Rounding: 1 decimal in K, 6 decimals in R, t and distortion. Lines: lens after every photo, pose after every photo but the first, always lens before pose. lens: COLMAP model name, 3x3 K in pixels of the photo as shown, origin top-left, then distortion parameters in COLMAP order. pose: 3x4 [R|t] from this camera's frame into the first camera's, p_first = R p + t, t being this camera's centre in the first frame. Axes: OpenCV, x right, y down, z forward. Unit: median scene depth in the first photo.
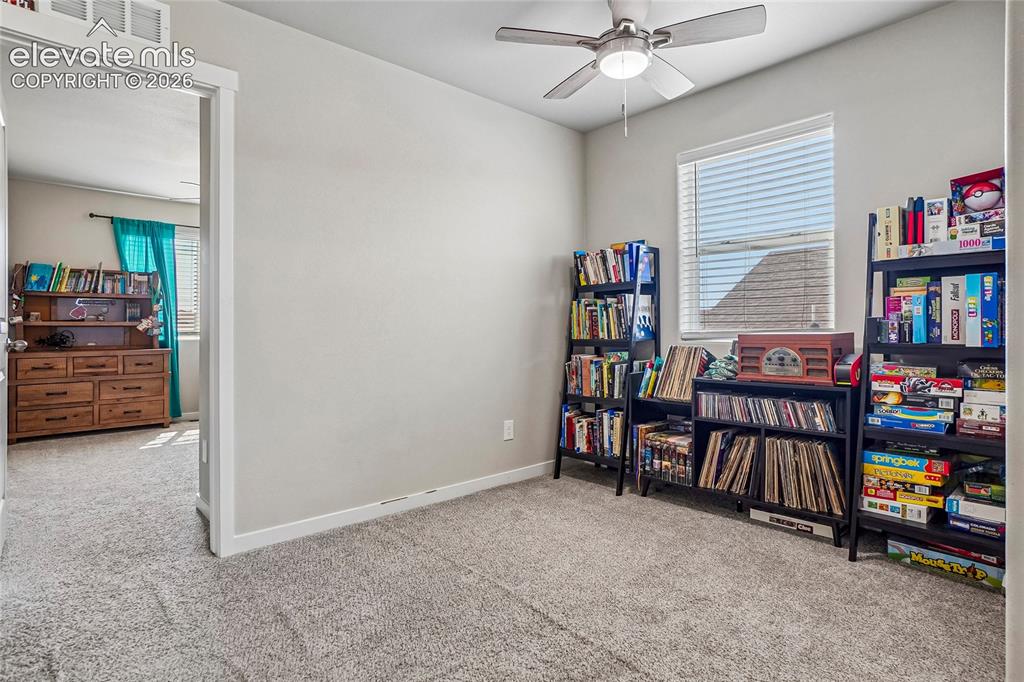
lens RADIAL K [[532.1, 0, 512.3], [0, 532.1, 334.3], [0, 0, 1]] dist [-0.017275, 0.006845]
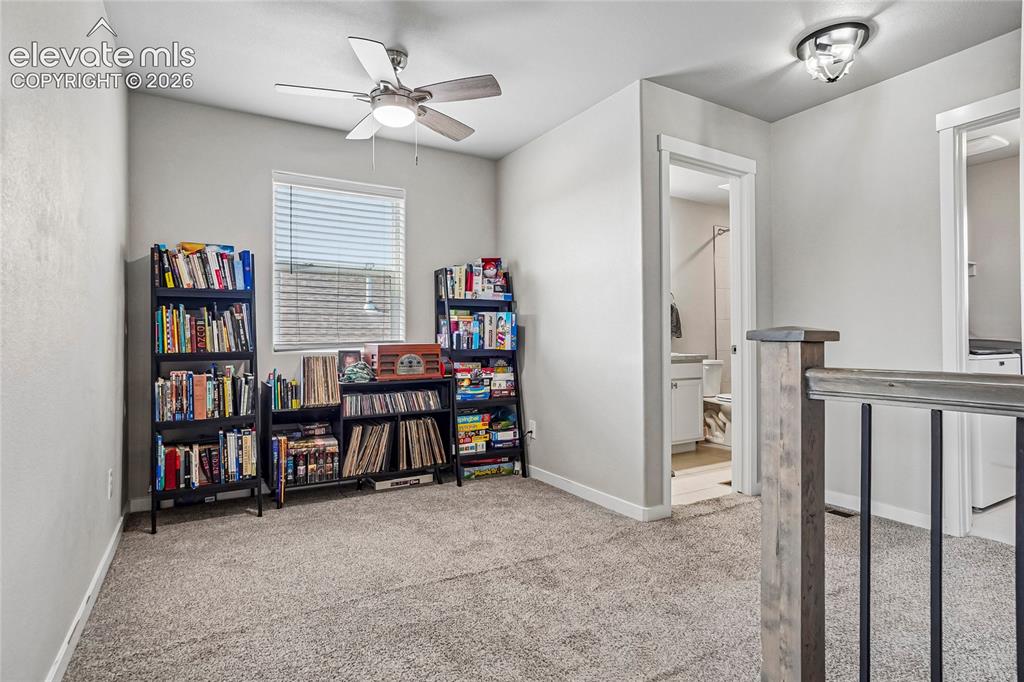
lens RADIAL K [[532.1, 0, 509.5], [0, 532.1, 338.7], [0, 0, 1]] dist [-0.017275, 0.006845]
pose [[0.206702, 0.006459, 0.978383, -0.921520], [0.010648, 0.999904, -0.008850, -0.000165], [-0.978346, 0.012247, 0.206613, 0.531334]]
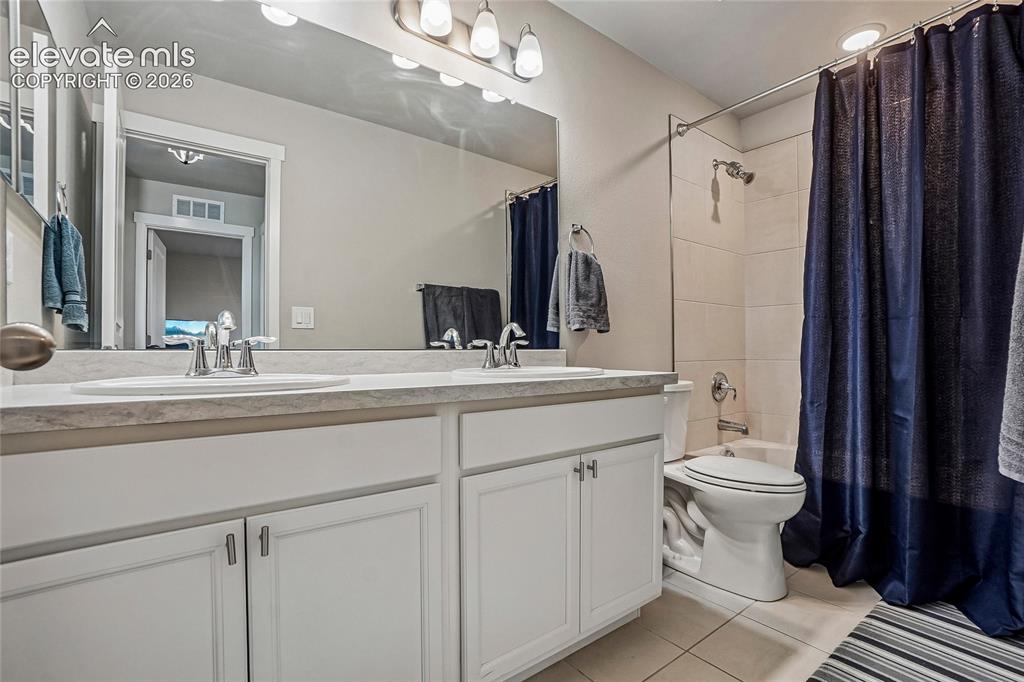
lens RADIAL K [[445.6, 0, 511.4], [0, 445.6, 336.9], [0, 0, 1]] dist [-0.004508, -0.000189]
pose [[0.091242, 0.007180, 0.995803, 0.625802], [0.000373, 0.999974, -0.007244, 0.000072], [-0.995829, 0.001032, 0.091237, 0.382488]]
